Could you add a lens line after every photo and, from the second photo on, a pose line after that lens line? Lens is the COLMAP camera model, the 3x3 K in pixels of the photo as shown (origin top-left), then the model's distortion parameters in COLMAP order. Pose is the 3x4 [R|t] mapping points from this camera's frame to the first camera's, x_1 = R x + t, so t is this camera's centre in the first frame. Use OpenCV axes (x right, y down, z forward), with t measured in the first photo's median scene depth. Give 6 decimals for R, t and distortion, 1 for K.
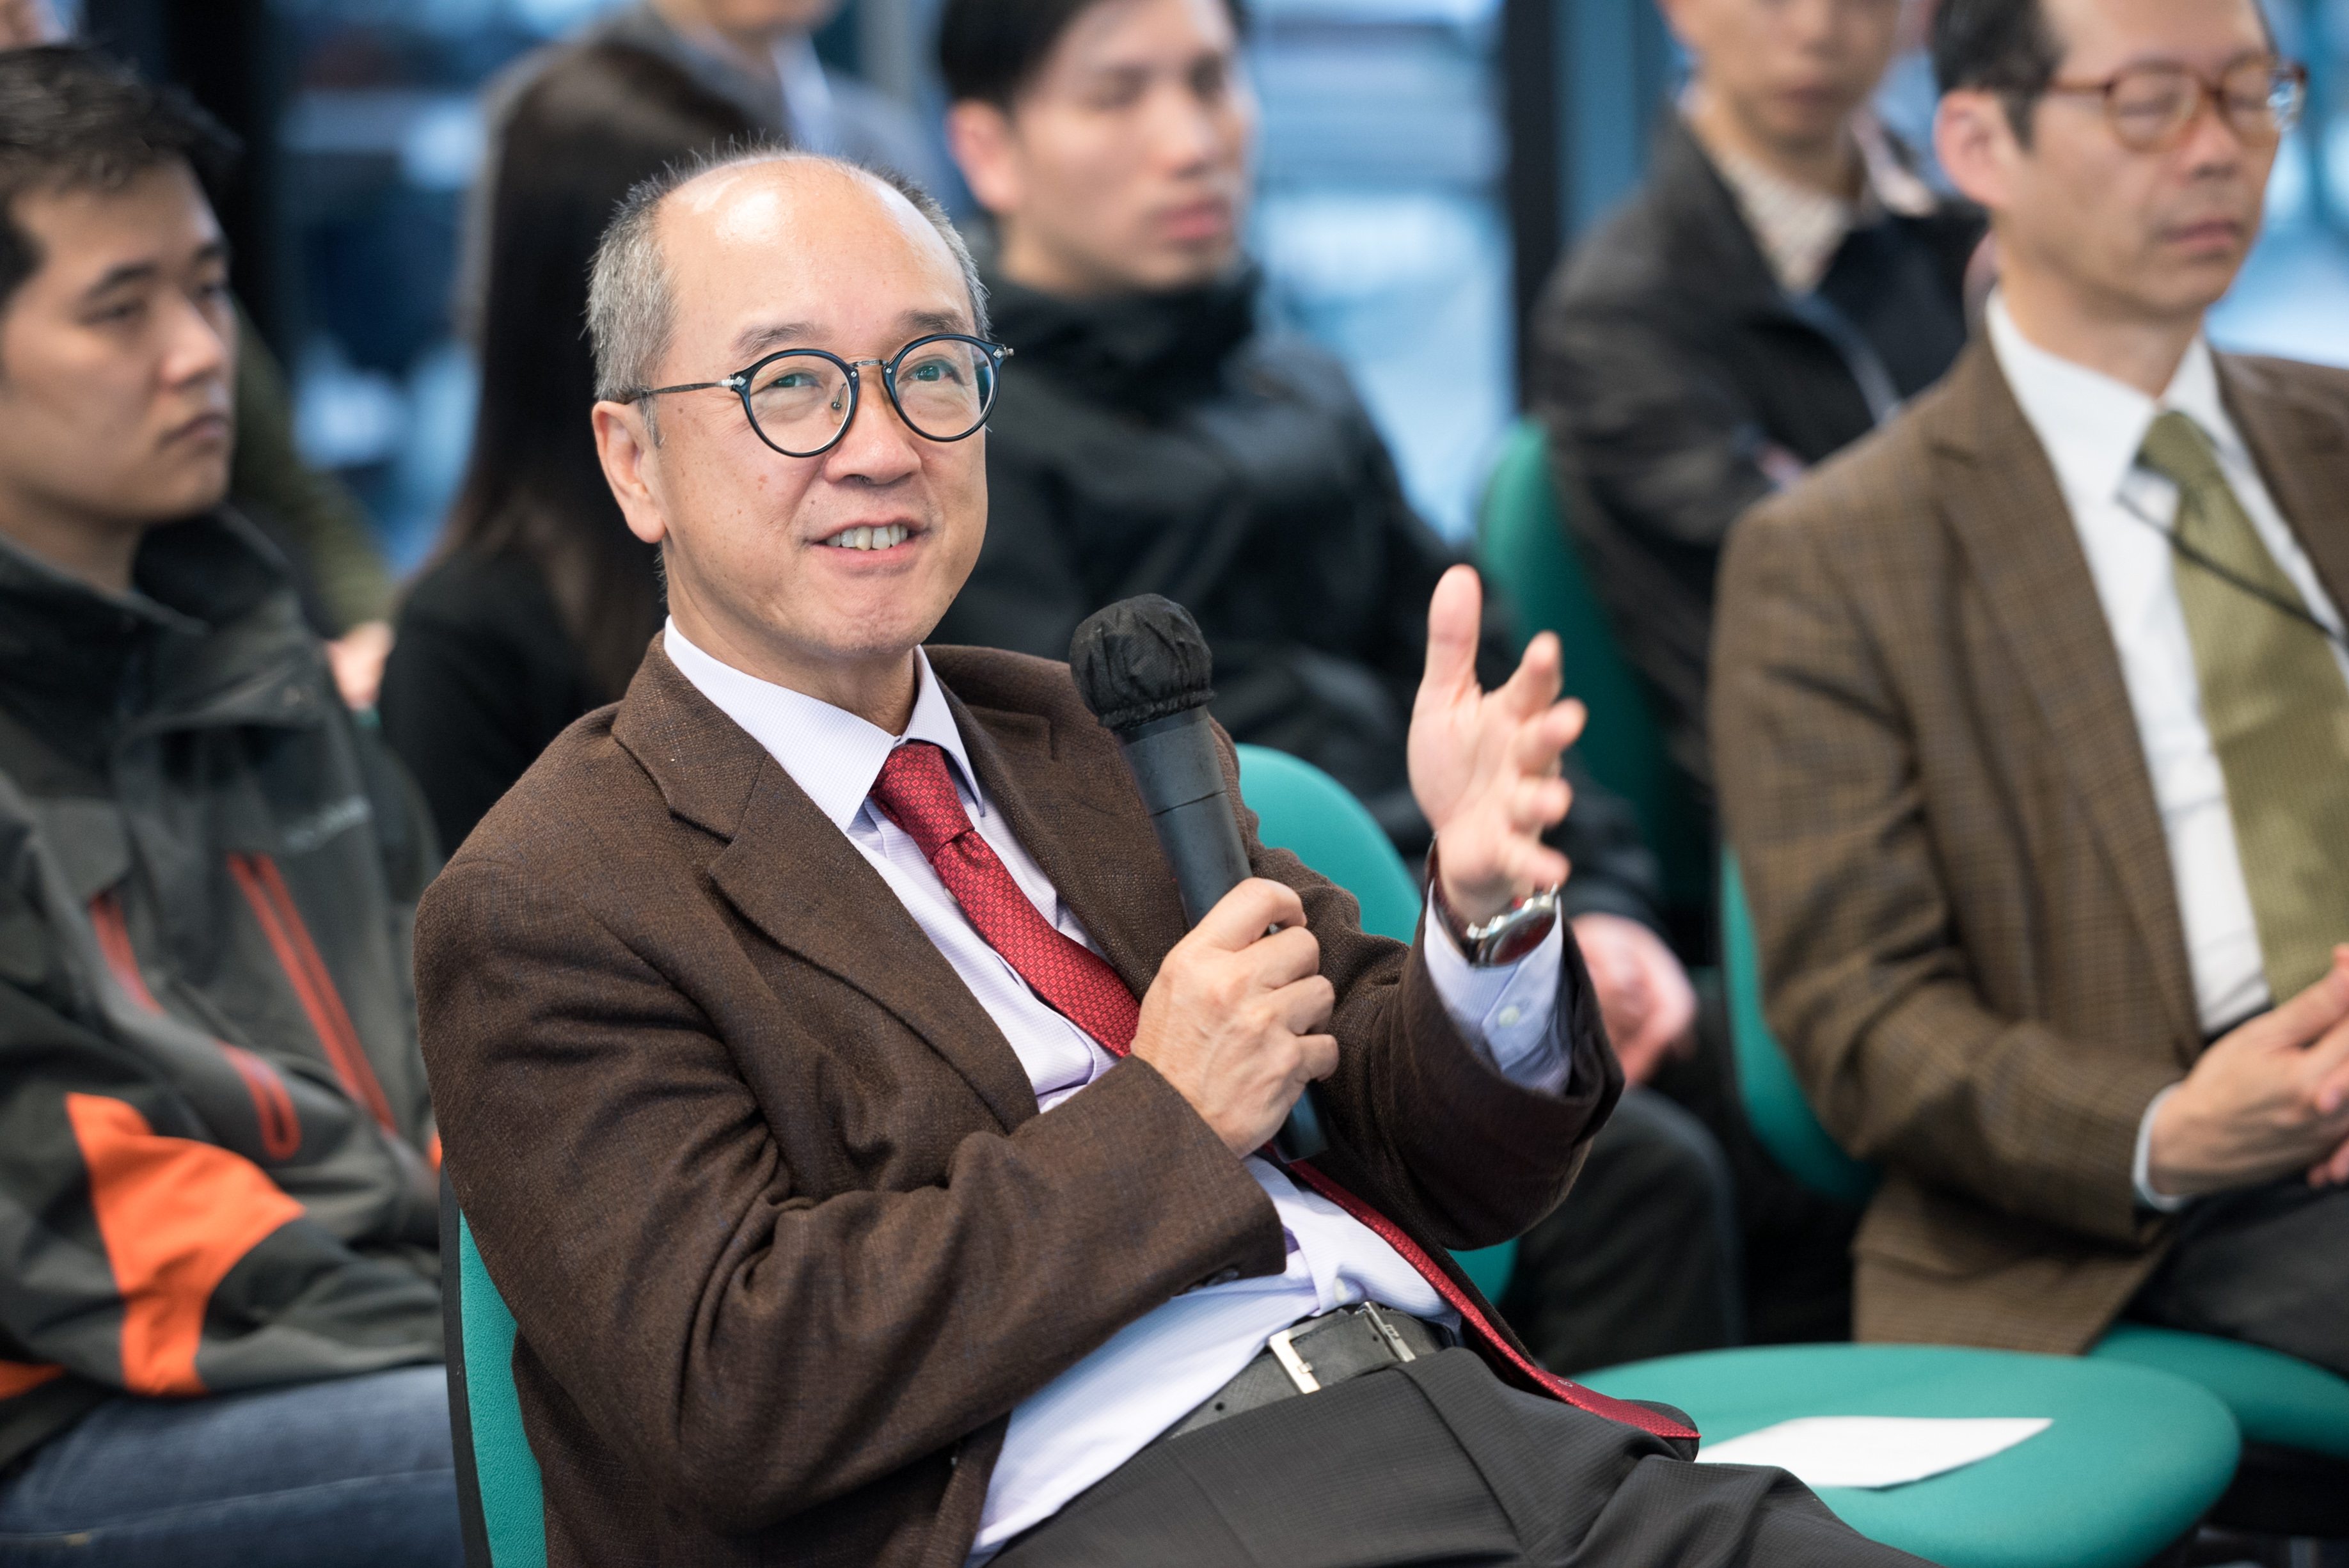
lens RADIAL K [[10523.5, 0, 1174.5], [0, 10523.5, 784.2], [0, 0, 1]] dist [-0.378597, 0.000000]
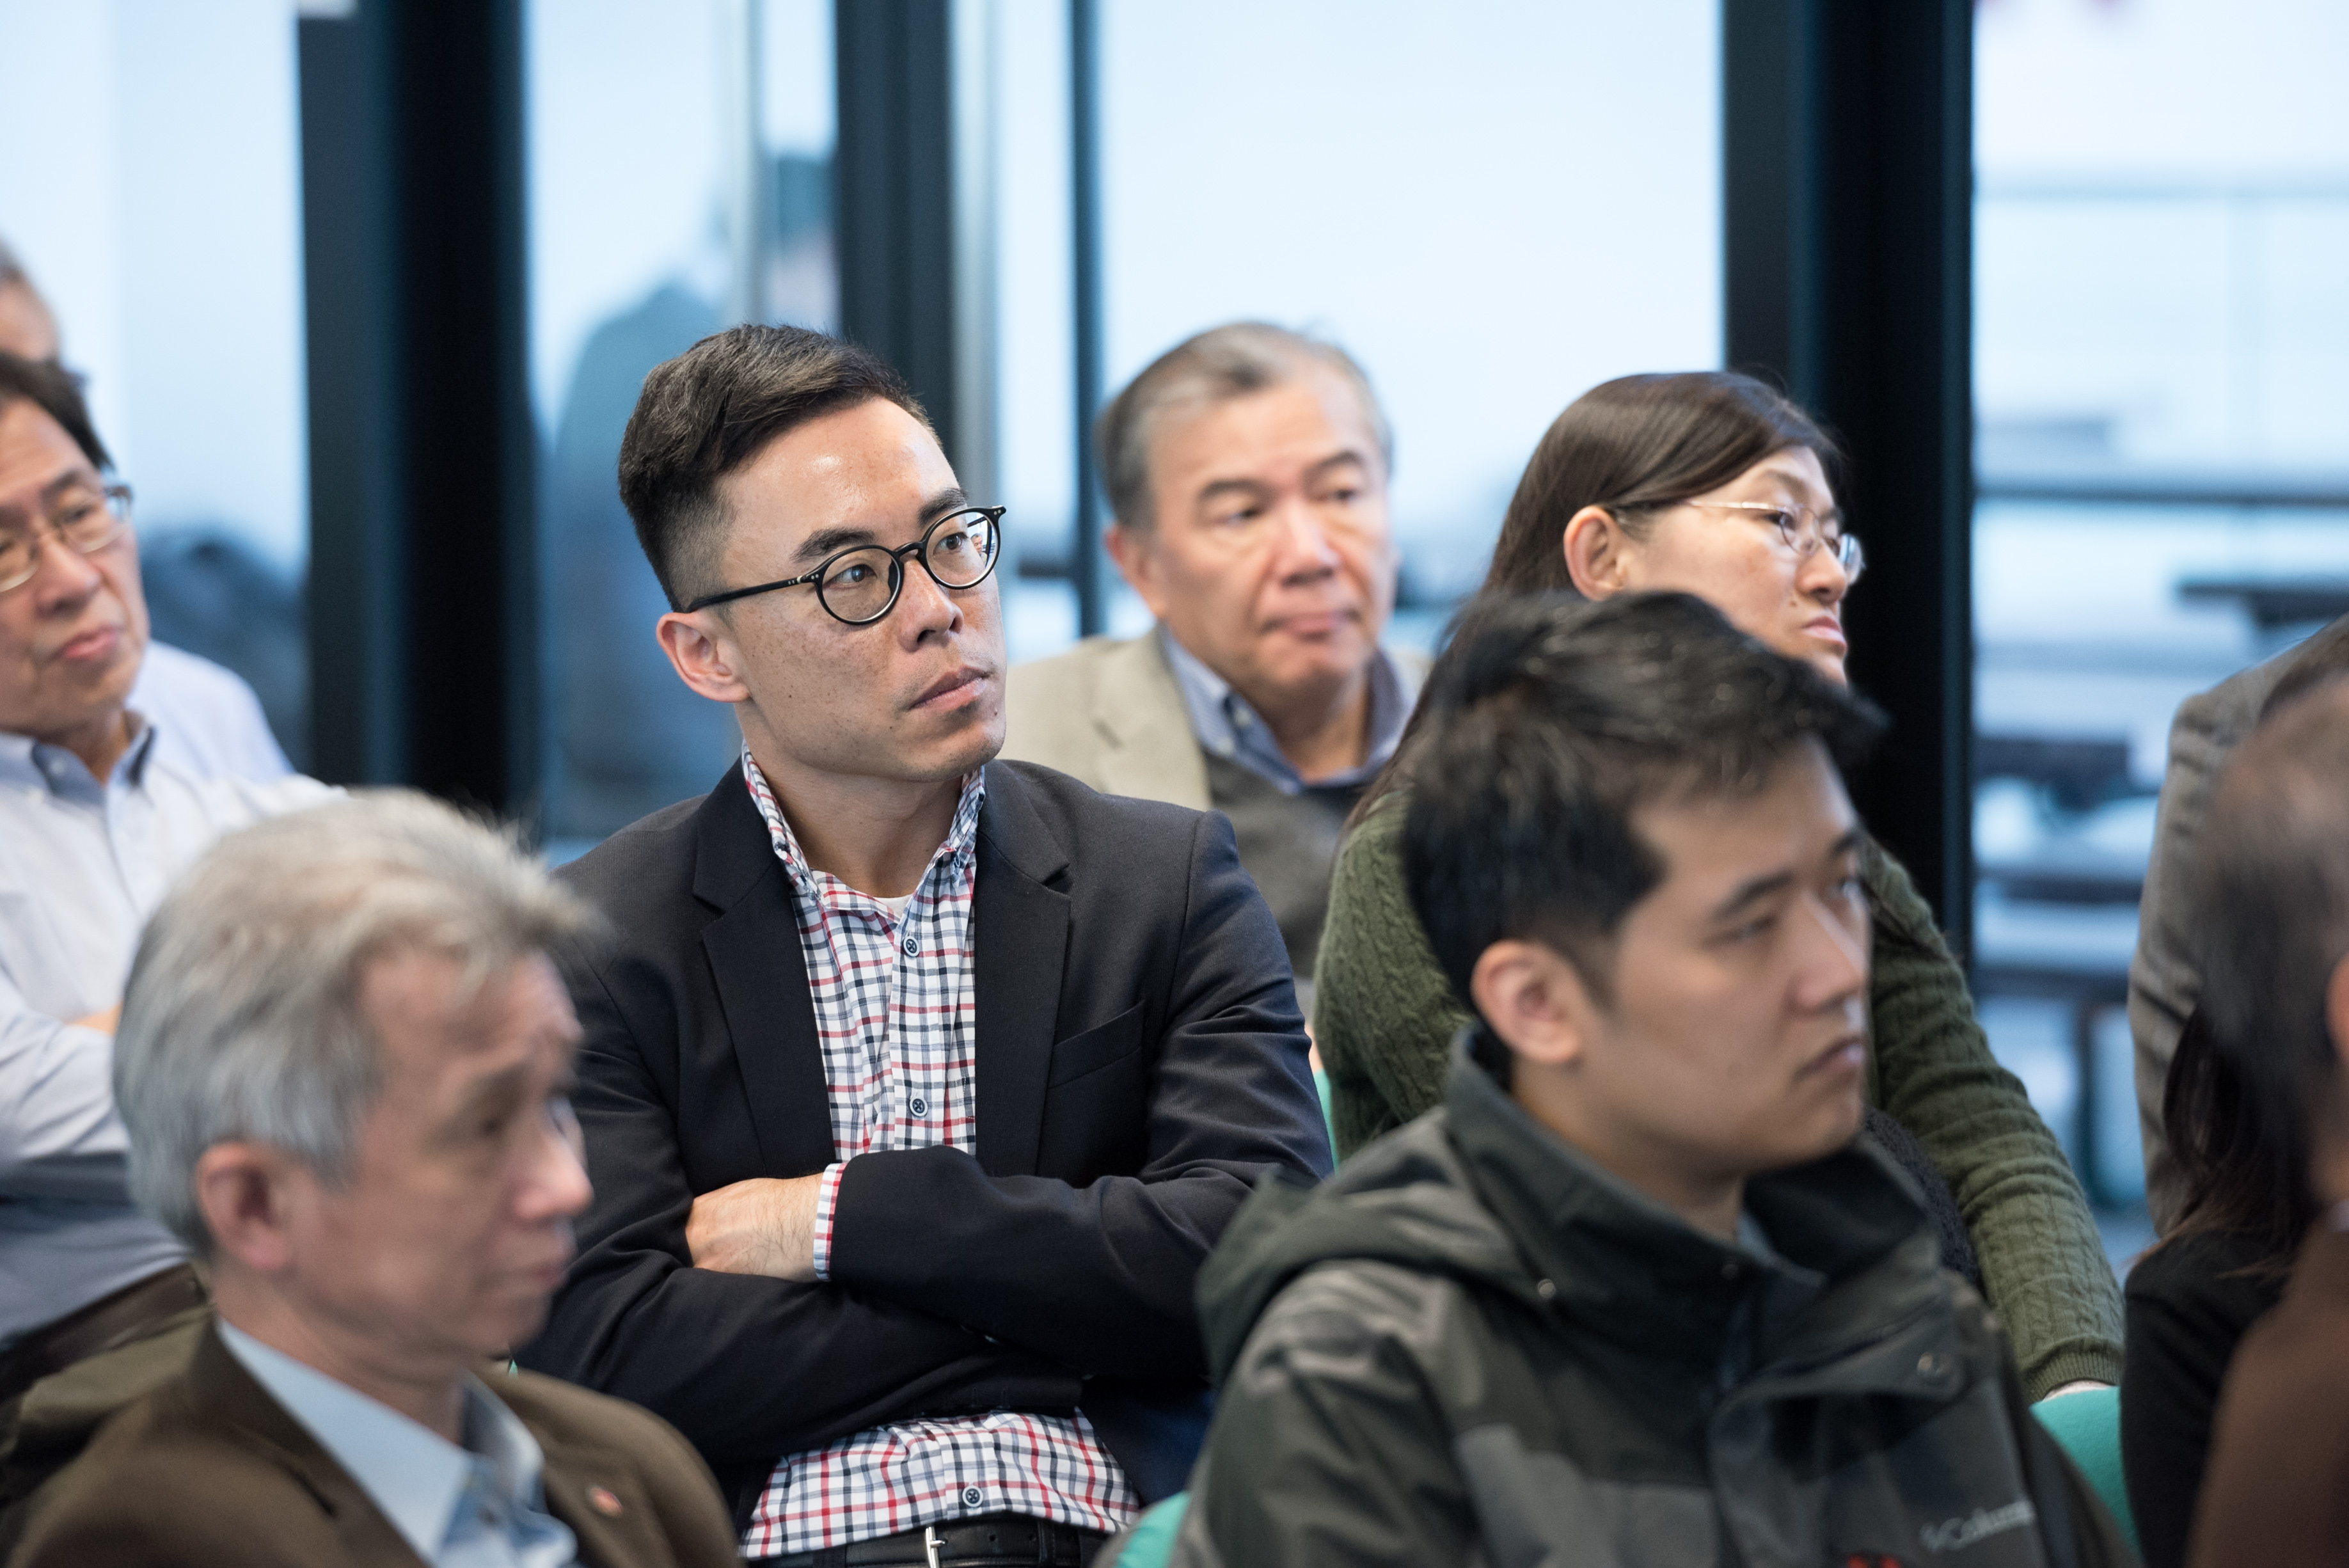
lens RADIAL K [[13501.2, 0, 1172.9], [0, 13501.2, 787.8], [0, 0, 1]] dist [1.901670, 0.000000]
pose [[0.990024, 0.020915, -0.139339, 0.007535], [-0.027842, 0.998462, -0.047945, -0.000838], [0.138122, 0.051346, 0.989083, -0.102863]]
